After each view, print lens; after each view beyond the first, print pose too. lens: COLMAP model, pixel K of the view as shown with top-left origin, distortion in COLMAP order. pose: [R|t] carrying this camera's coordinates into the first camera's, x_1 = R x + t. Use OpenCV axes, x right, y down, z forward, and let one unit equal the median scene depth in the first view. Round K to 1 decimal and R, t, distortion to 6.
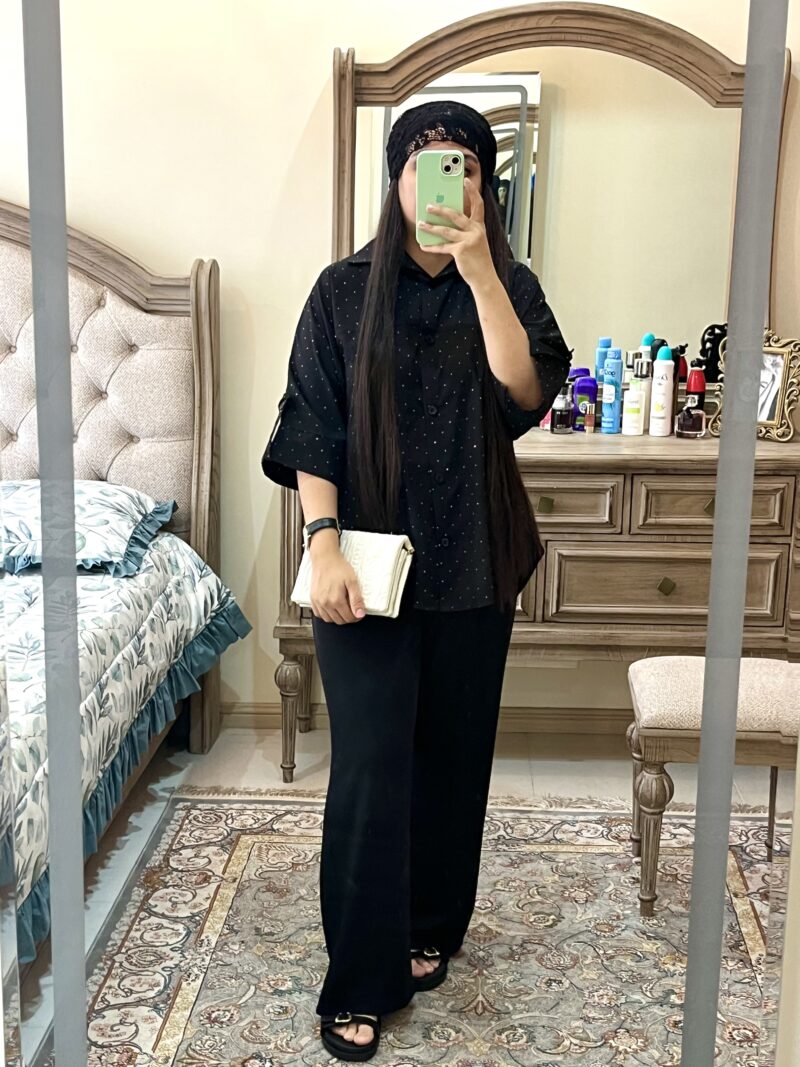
lens RADIAL K [[1552.6, 0, 354.6], [0, 1552.6, 531.1], [0, 0, 1]] dist [0.129082, -0.536201]
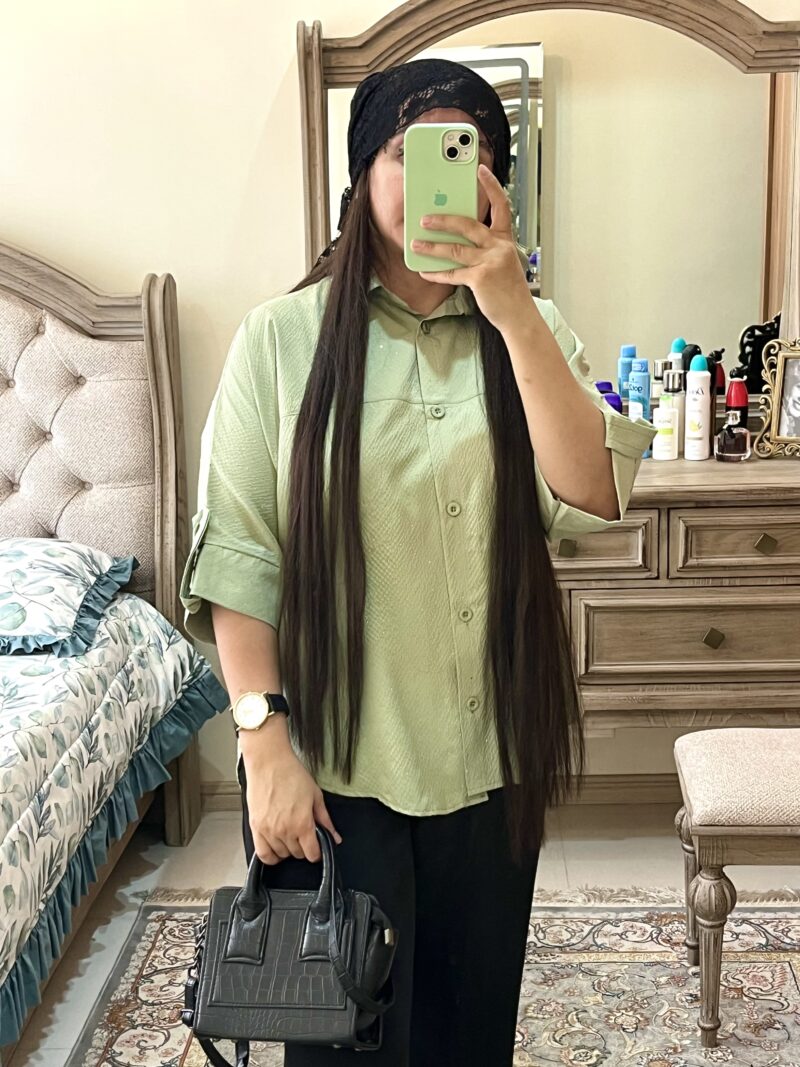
lens RADIAL K [[1633.5, 0, 389.1], [0, 1633.5, 535.8], [0, 0, 1]] dist [0.105220, -0.472149]
pose [[0.999030, -0.042496, 0.011563, 0.015472], [0.042518, 0.999094, -0.001701, -0.025931], [-0.011481, 0.002191, 0.999932, 0.108814]]
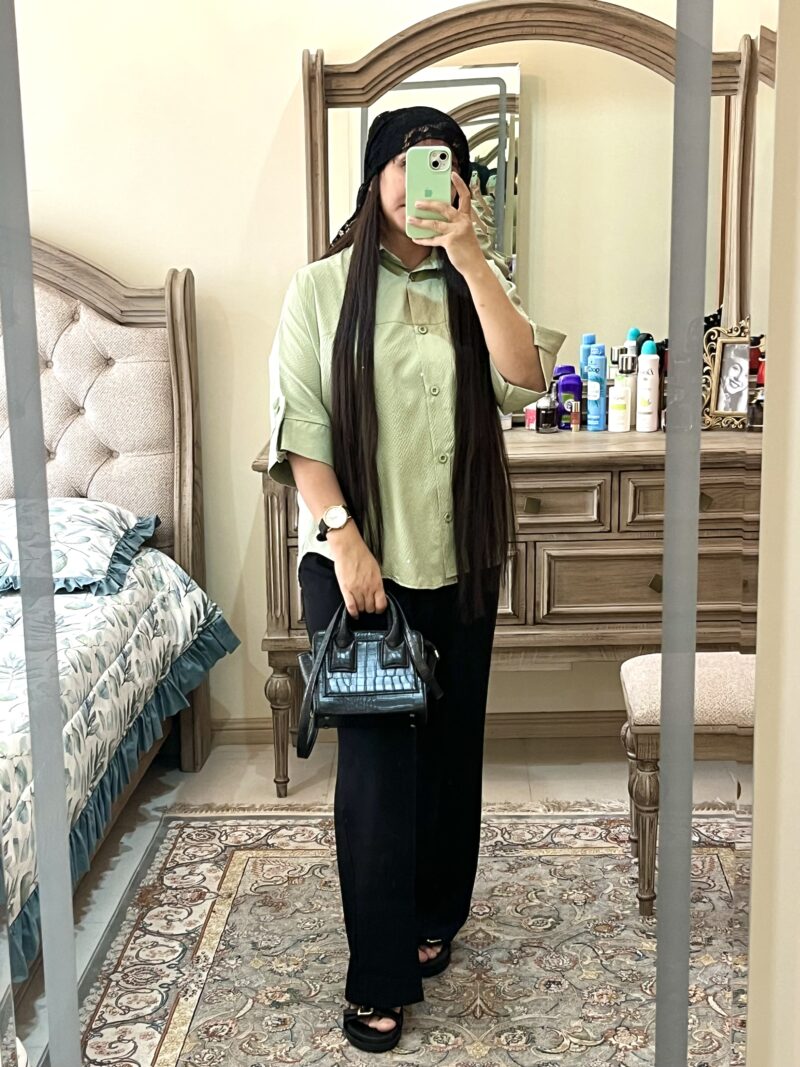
lens RADIAL K [[1614.4, 0, 355.4], [0, 1614.4, 547.5], [0, 0, 1]] dist [0.110992, -0.530843]
pose [[0.999363, -0.035637, 0.001904, 0.007707], [0.035634, 0.999364, 0.001307, 0.004368], [-0.001949, -0.001238, 0.999997, -0.023882]]
